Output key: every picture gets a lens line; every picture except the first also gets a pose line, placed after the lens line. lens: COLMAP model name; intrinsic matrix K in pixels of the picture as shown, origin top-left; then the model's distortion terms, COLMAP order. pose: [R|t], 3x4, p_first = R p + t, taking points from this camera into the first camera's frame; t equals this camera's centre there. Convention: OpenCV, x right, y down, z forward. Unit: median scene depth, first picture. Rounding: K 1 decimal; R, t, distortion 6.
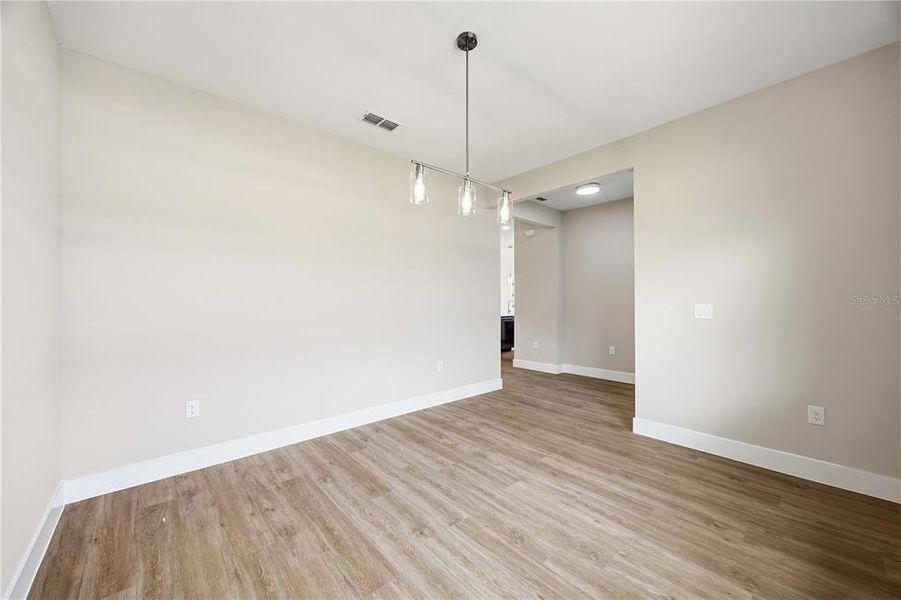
lens RADIAL K [[342.8, 0, 450.4], [0, 342.8, 301.6], [0, 0, 1]] dist [-0.003789, -0.000428]
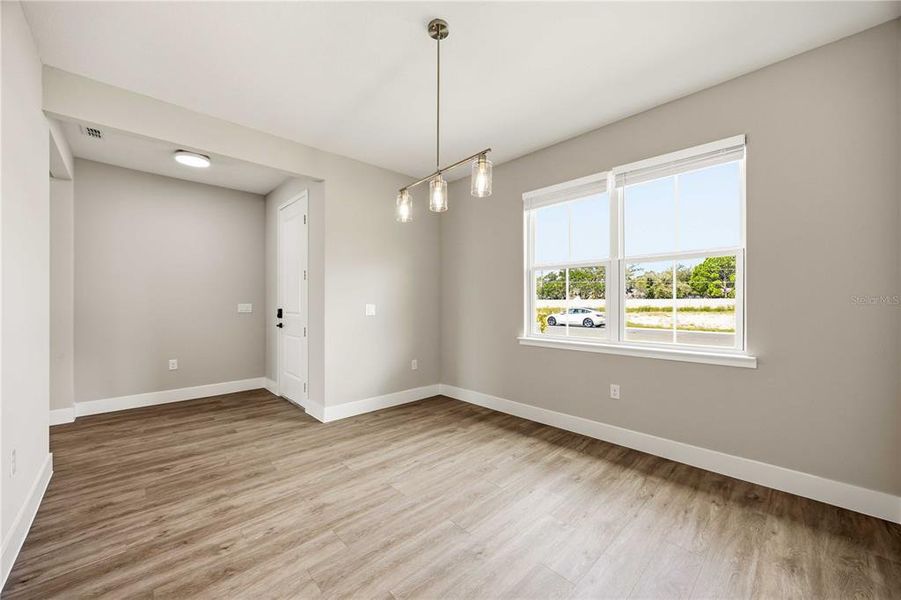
lens RADIAL K [[342.8, 0, 450.4], [0, 342.8, 301.6], [0, 0, 1]] dist [-0.003789, -0.000428]
pose [[-0.033797, 0.005824, 0.999412, -0.778648], [0.001489, 0.999982, -0.005777, 0.003947], [-0.999428, 0.001293, -0.033805, 0.859683]]
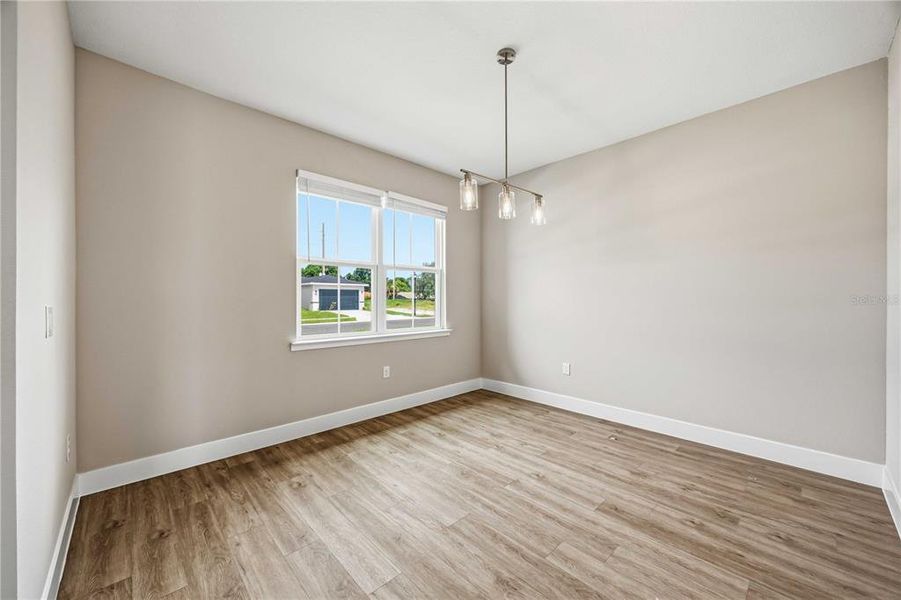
lens RADIAL K [[342.8, 0, 450.4], [0, 342.8, 301.6], [0, 0, 1]] dist [-0.003789, -0.000428]
pose [[-0.999639, 0.003831, -0.026595, 0.219056], [0.003638, 0.999967, 0.007294, -0.001445], [0.026622, 0.007195, -0.999620, 1.781813]]
